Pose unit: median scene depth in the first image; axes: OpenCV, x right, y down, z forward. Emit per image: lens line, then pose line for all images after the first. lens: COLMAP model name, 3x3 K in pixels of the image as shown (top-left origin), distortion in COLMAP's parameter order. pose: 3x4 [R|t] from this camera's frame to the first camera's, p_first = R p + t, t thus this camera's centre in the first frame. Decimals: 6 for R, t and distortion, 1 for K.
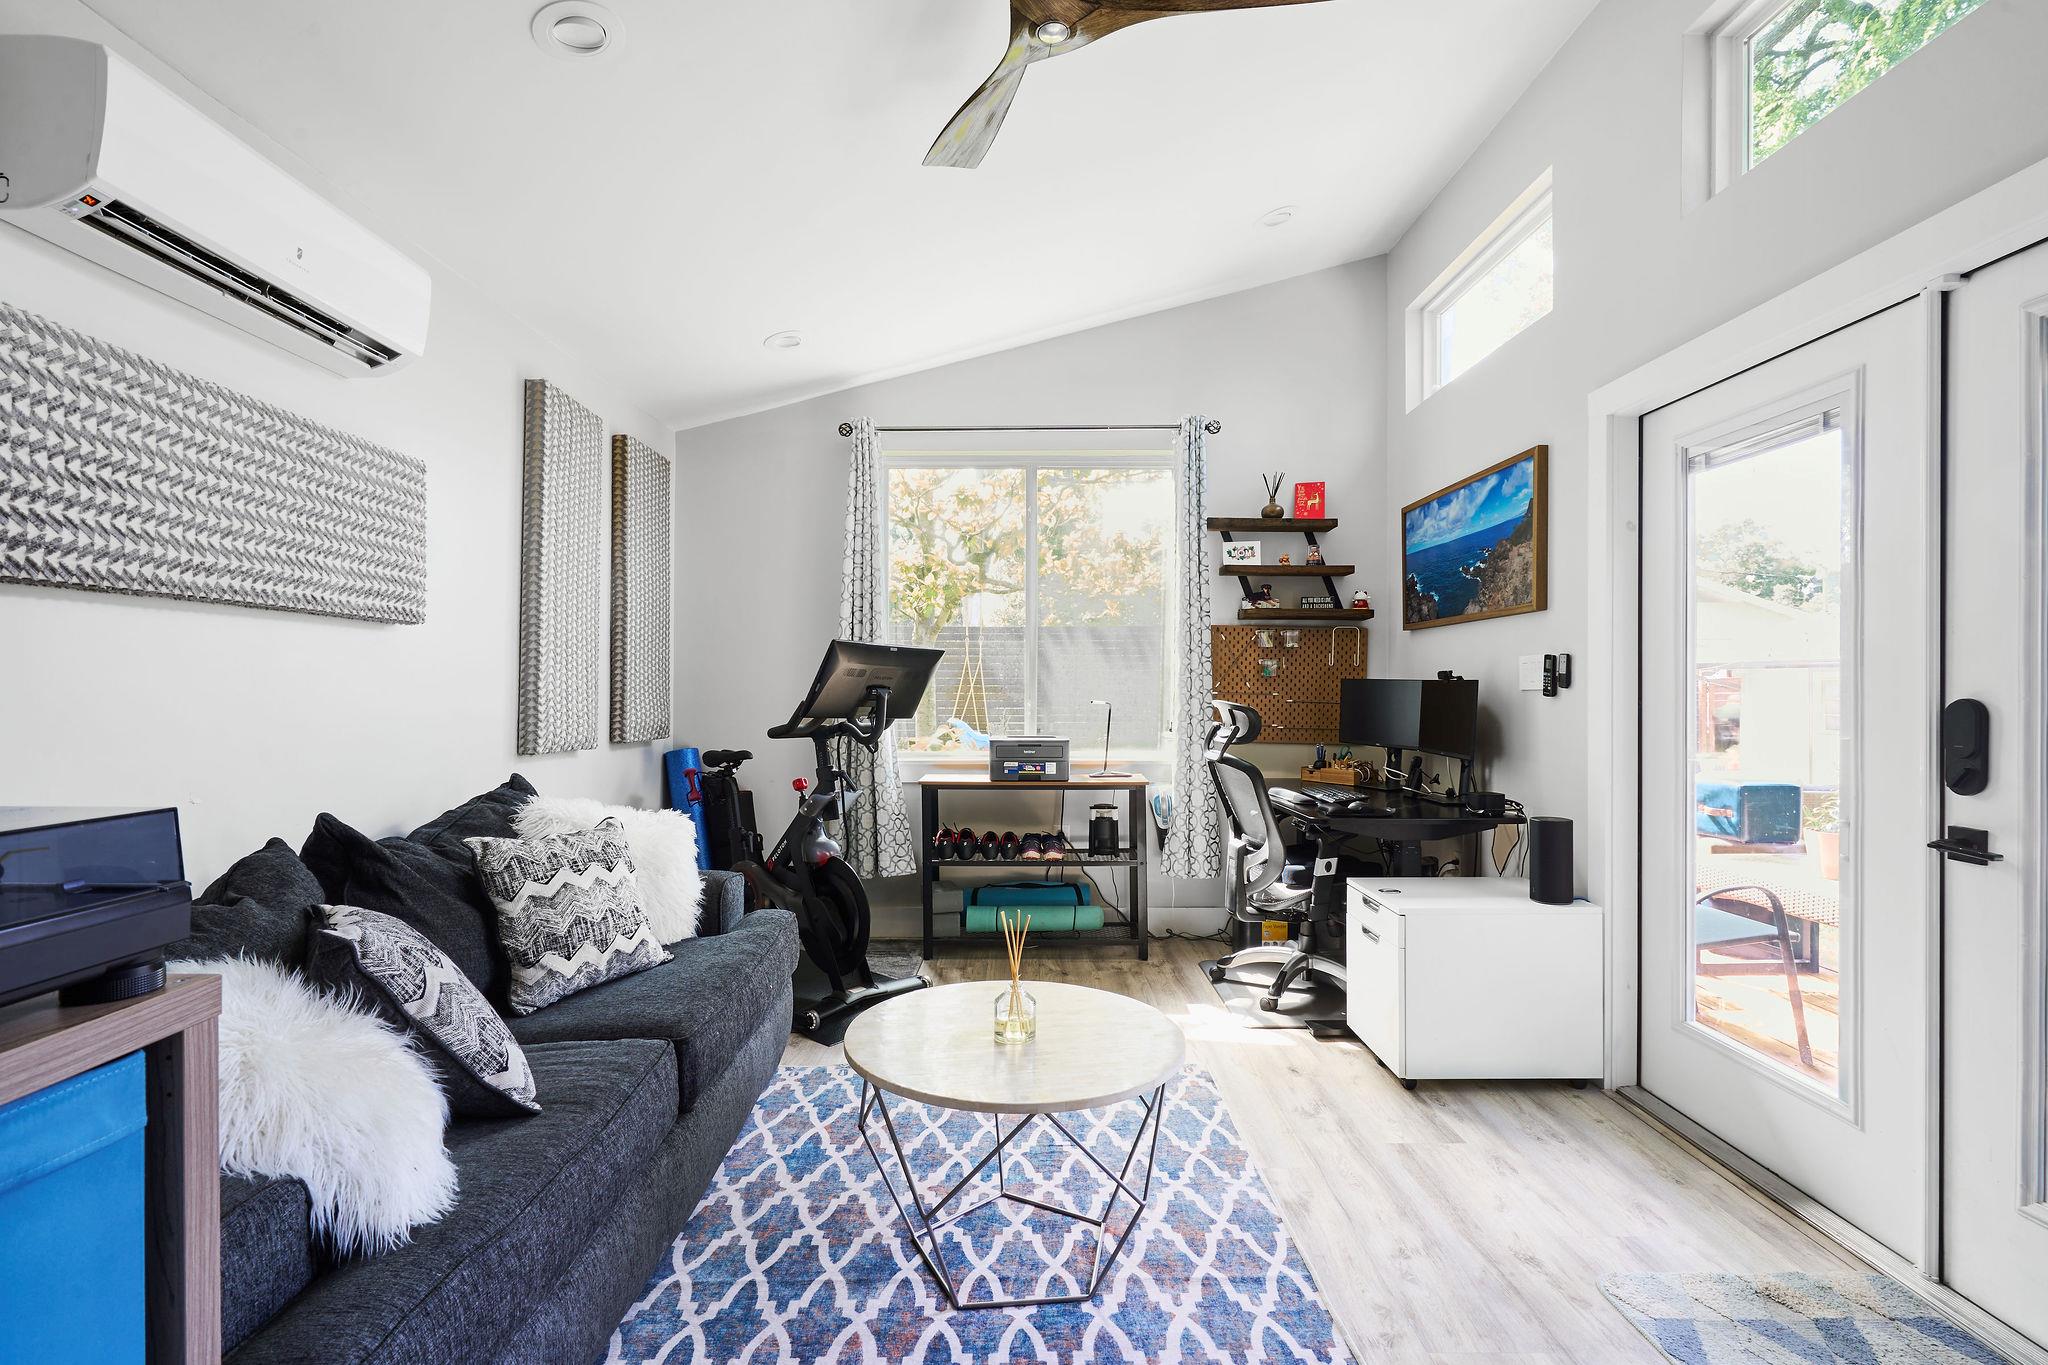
lens RADIAL K [[961.6, 0, 1024.0], [0, 961.6, 682.5], [0, 0, 1]] dist [0.001105, 0.000104]
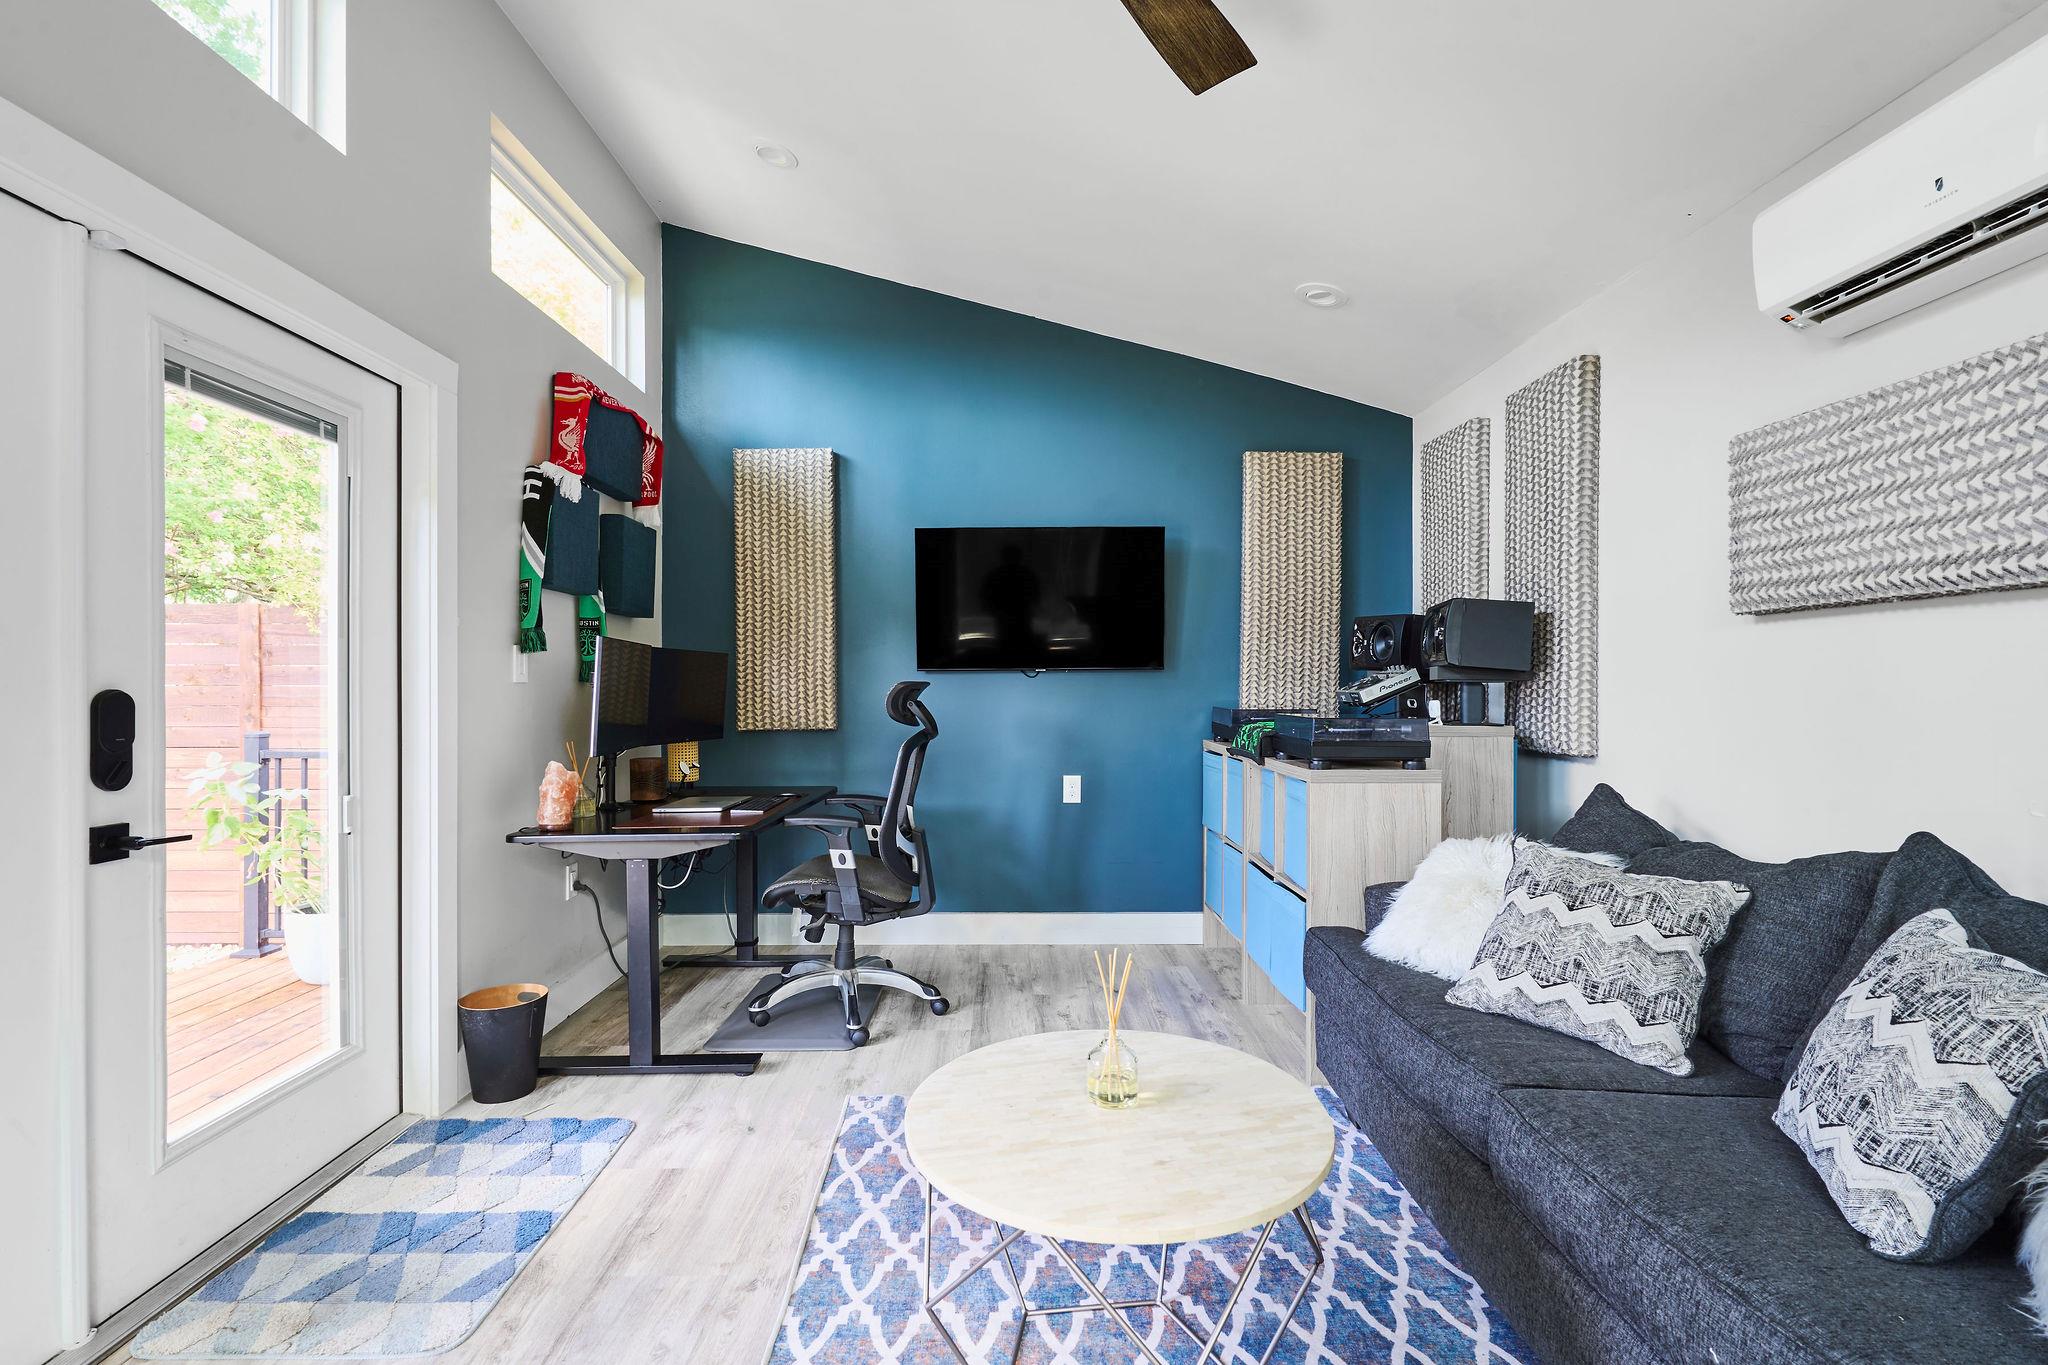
lens RADIAL K [[961.6, 0, 1024.0], [0, 961.6, 682.5], [0, 0, 1]] dist [0.001105, 0.000104]
pose [[-0.999833, -0.002892, -0.018063, 0.090459], [-0.002846, 0.999993, -0.002560, 0.008659], [0.018070, -0.002508, -0.999834, 1.976212]]
